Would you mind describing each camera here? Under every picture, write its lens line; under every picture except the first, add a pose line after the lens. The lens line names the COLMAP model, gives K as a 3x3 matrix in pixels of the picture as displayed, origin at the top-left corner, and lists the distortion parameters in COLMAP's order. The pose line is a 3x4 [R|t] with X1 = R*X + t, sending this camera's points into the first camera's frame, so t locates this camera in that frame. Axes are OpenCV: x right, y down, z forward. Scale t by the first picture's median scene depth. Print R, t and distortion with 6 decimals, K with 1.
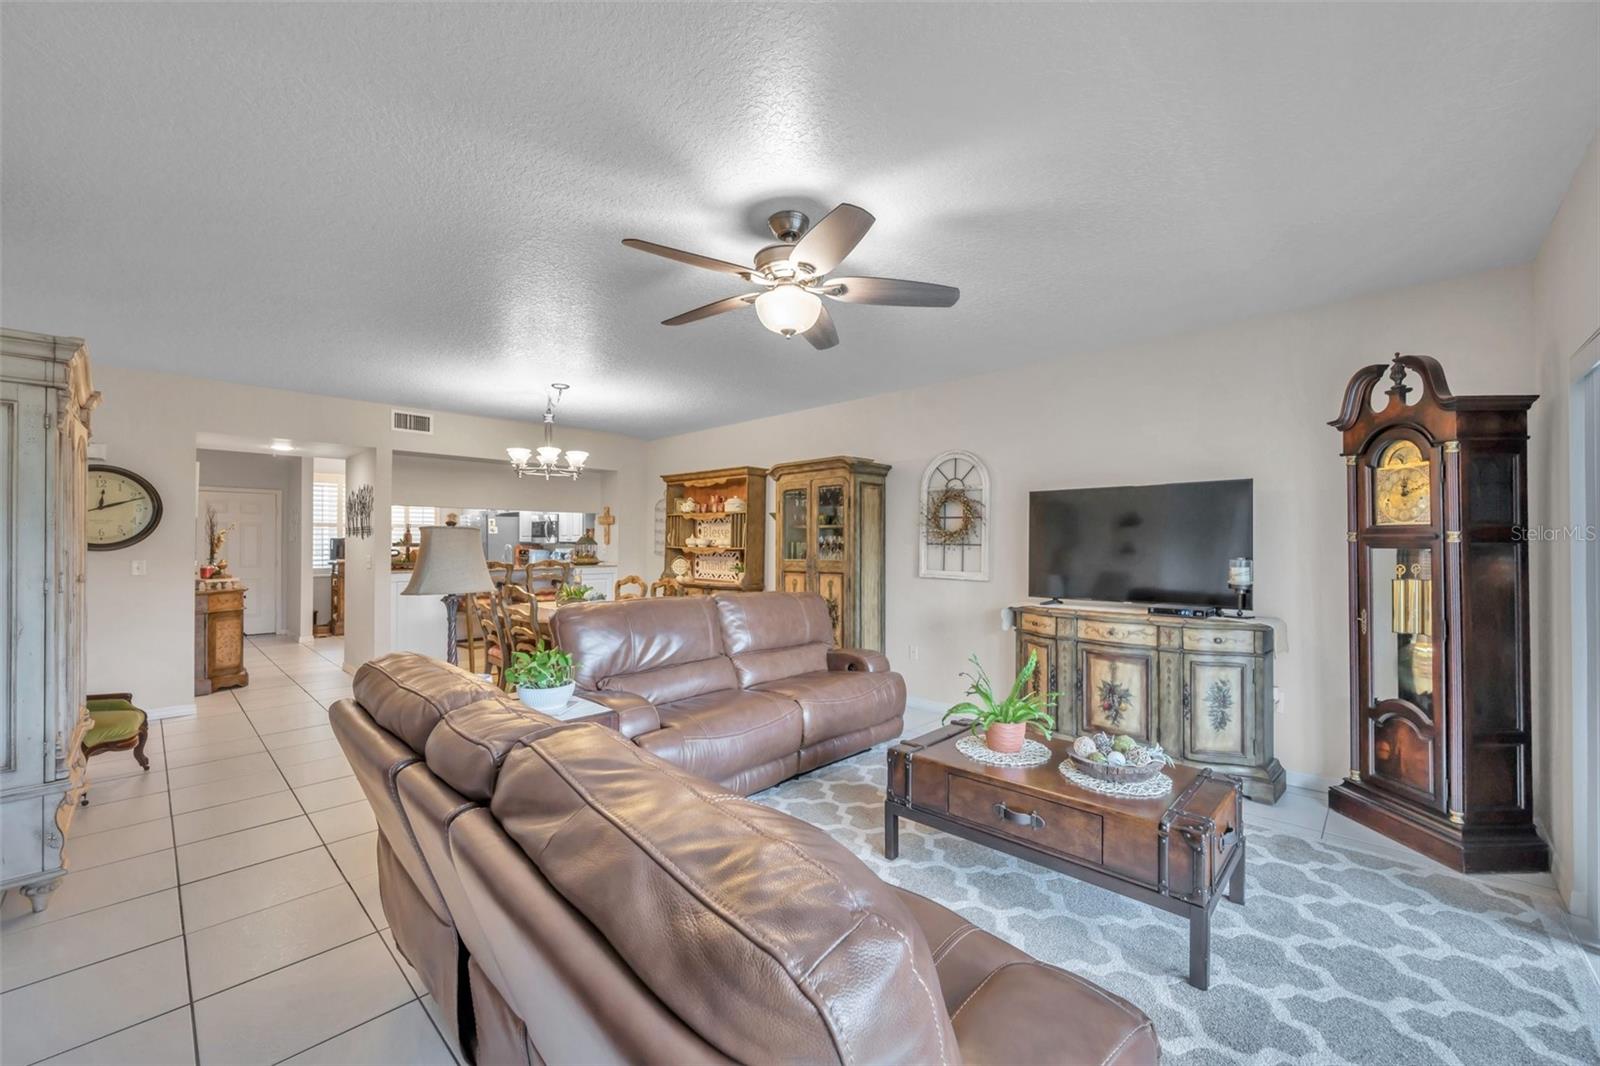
lens RADIAL K [[625.8, 0, 802.6], [0, 625.8, 538.7], [0, 0, 1]] dist [0.000735, -0.000052]
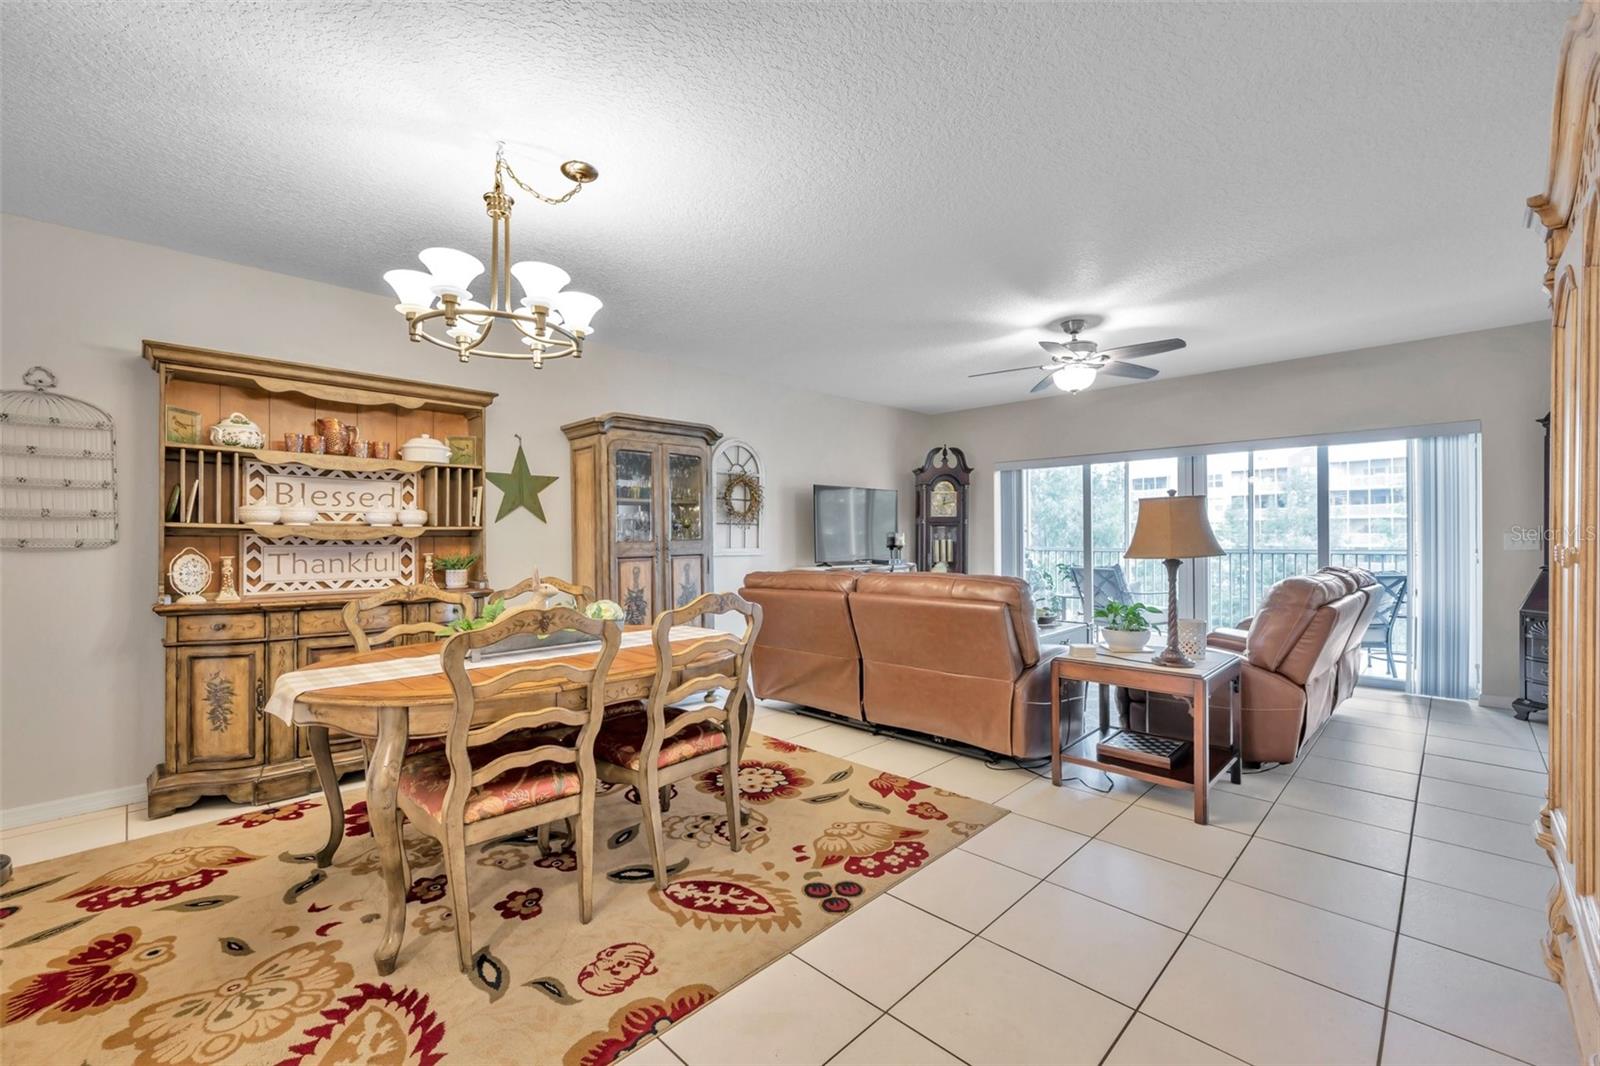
lens RADIAL K [[660.3, 0, 803.5], [0, 660.3, 537.9], [0, 0, 1]] dist [0.001126, 0.000063]
pose [[0.021776, -0.006833, 0.999740, -0.963675], [-0.002251, 0.999974, 0.006884, 0.026757], [-0.999760, -0.002400, 0.021760, 0.904161]]
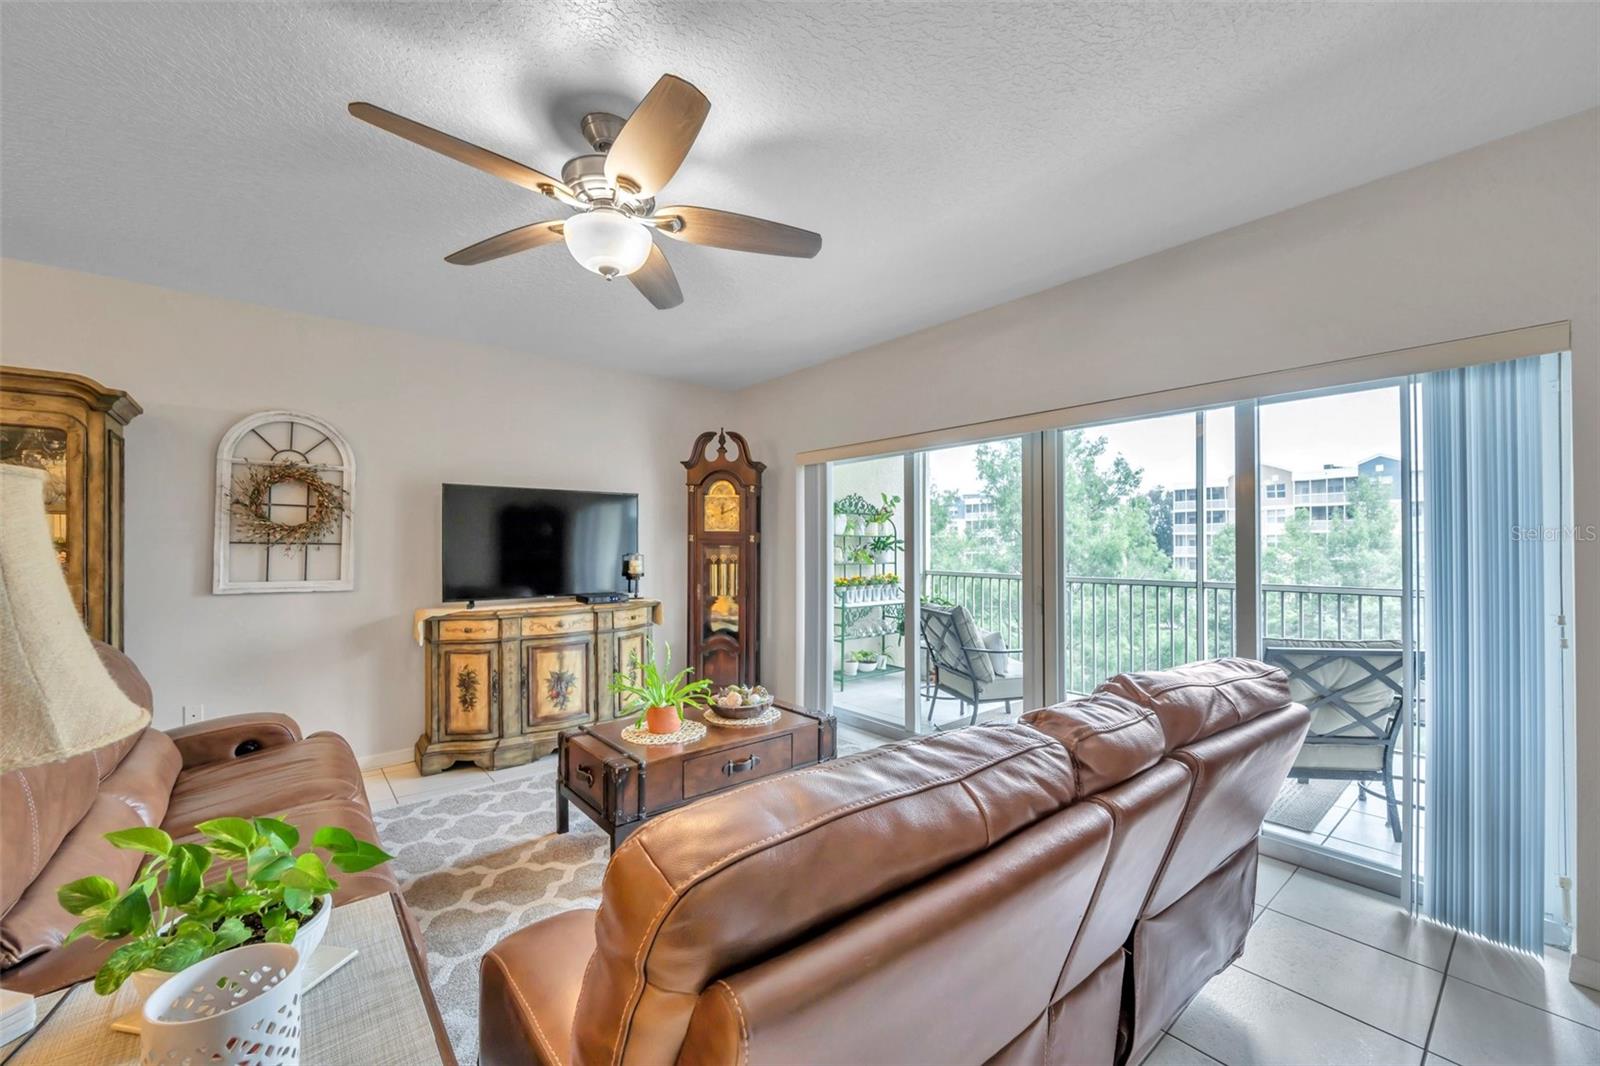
lens RADIAL K [[631.8, 0, 802.3], [0, 631.8, 540.0], [0, 0, 1]] dist [-0.000913, 0.000091]
pose [[0.119525, 0.003927, 0.992823, -0.417388], [-0.008250, 0.999962, -0.002962, 0.002943], [-0.992797, -0.007837, 0.119553, 0.356493]]
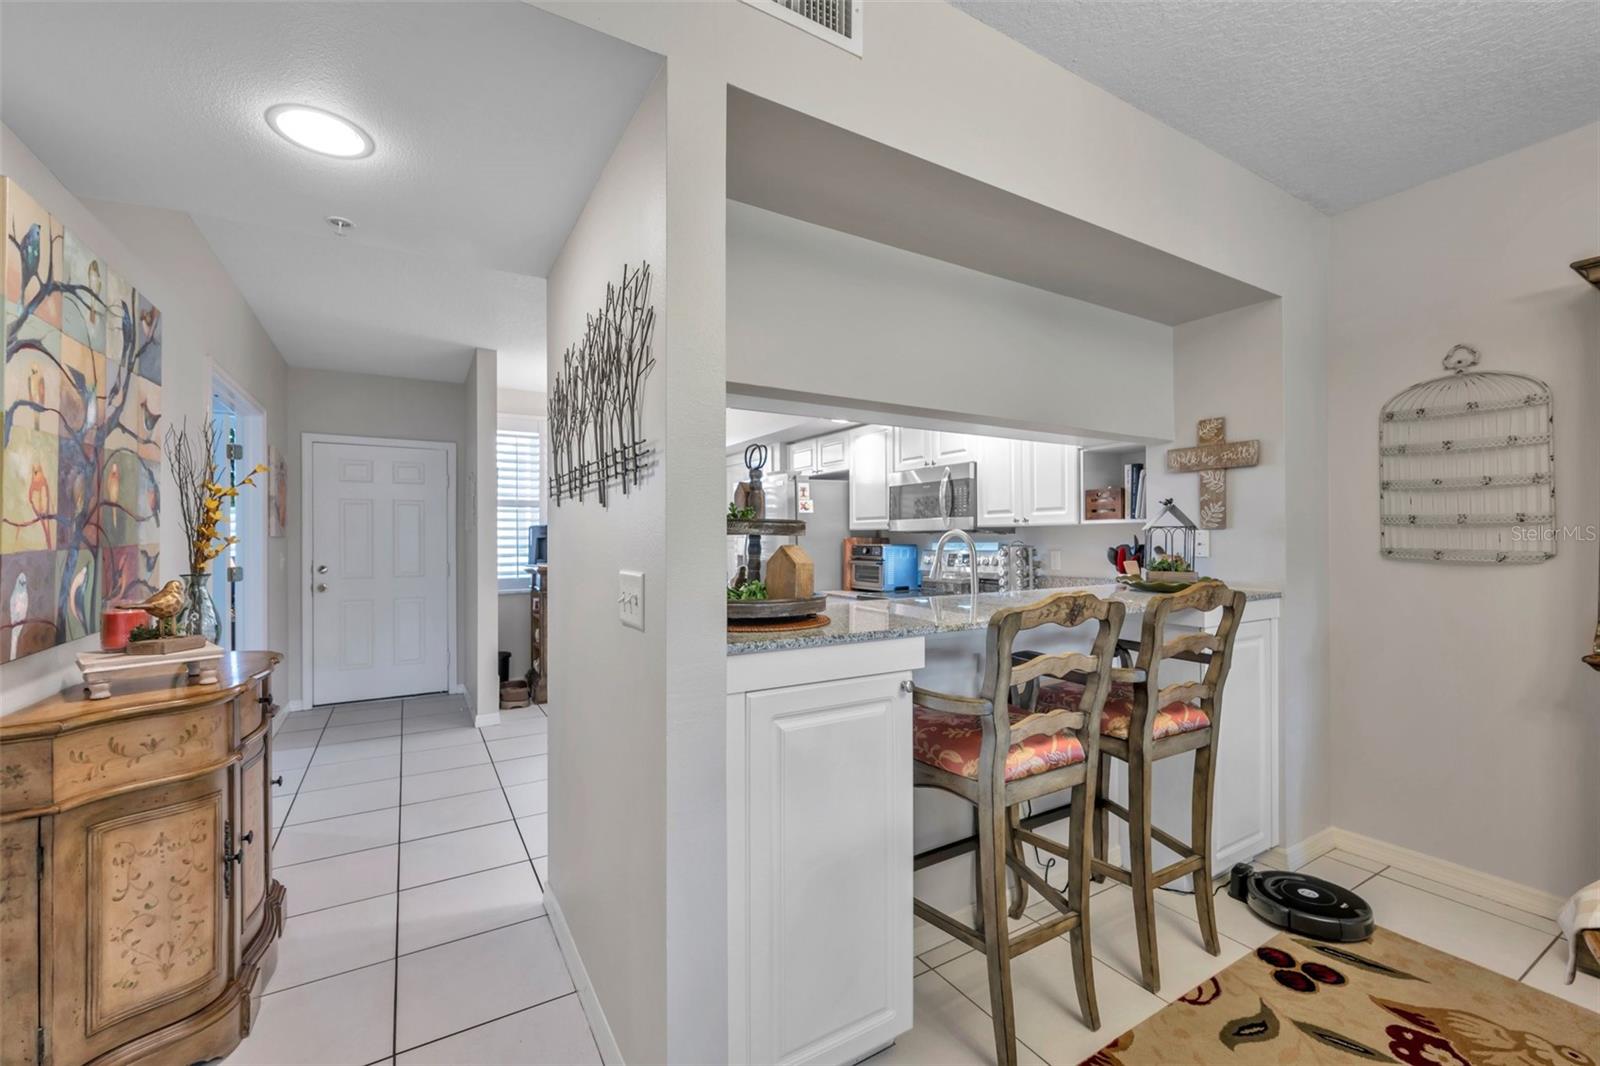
lens RADIAL K [[659.9, 0, 795.3], [0, 659.9, 536.5], [0, 0, 1]] dist [0.001297, 0.000260]
pose [[0.960857, -0.006001, -0.276981, -0.716388], [0.007297, 0.999967, 0.003650, 0.017119], [0.276950, -0.005528, 0.960869, 0.990390]]
